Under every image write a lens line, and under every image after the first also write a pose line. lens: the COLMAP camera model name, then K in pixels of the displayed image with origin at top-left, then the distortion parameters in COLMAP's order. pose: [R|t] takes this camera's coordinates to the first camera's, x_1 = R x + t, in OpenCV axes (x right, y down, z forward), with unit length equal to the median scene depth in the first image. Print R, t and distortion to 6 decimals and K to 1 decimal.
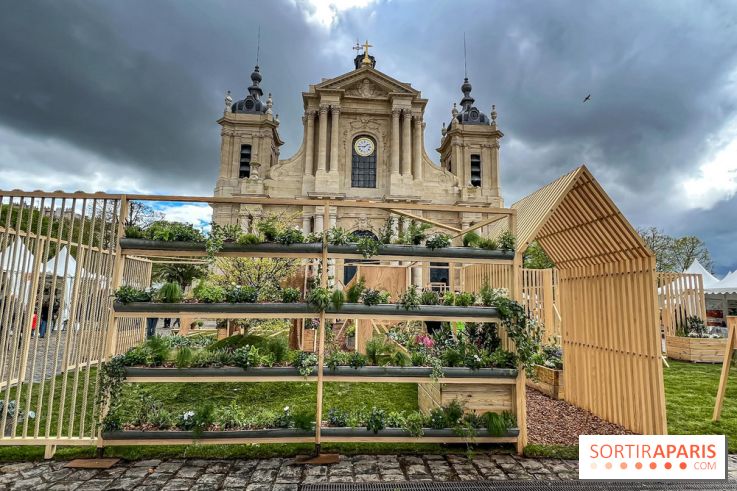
lens RADIAL K [[410.3, 0, 368.5], [0, 410.3, 245.5], [0, 0, 1]] dist [0.006459, 0.003069]
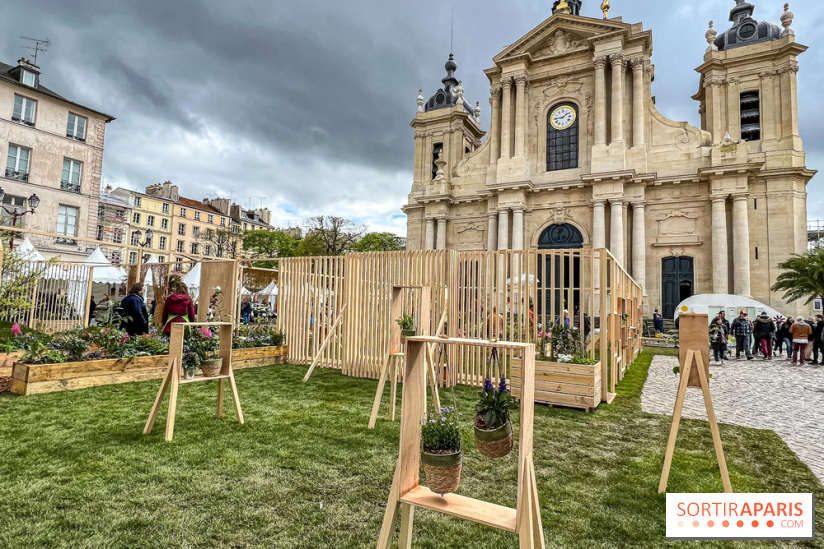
lens RADIAL K [[458.7, 0, 412.0], [0, 458.7, 274.5], [0, 0, 1]] dist [0.006459, 0.003069]
pose [[0.835739, -0.031951, -0.548197, 0.223381], [0.056335, 0.998027, 0.027715, 0.020647], [0.546230, -0.054045, 0.835890, 0.085162]]
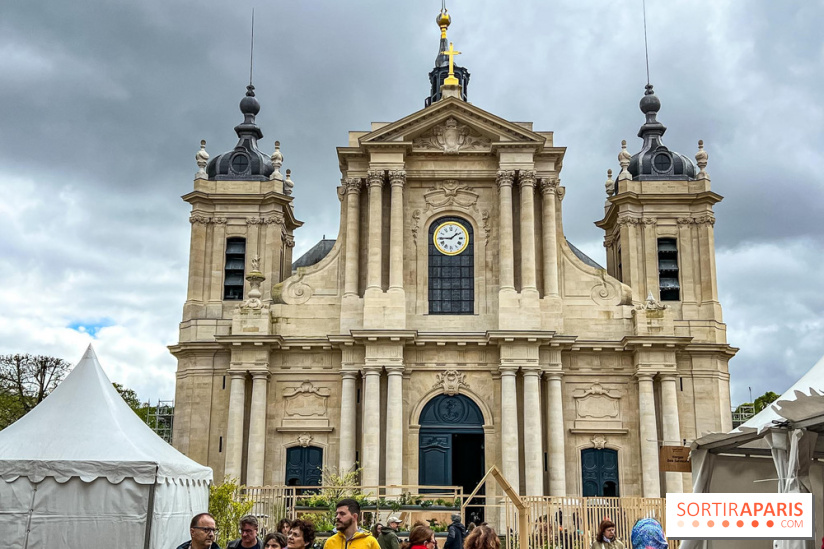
lens RADIAL K [[1102.6, 0, 412.0], [0, 1102.6, 274.5], [0, 0, 1]] dist [0.234594, -0.754474]
pose [[0.996347, -0.030299, -0.079838, 0.054385], [0.023259, 0.995878, -0.087673, -0.064564], [0.082165, 0.085496, 0.992945, -0.461255]]
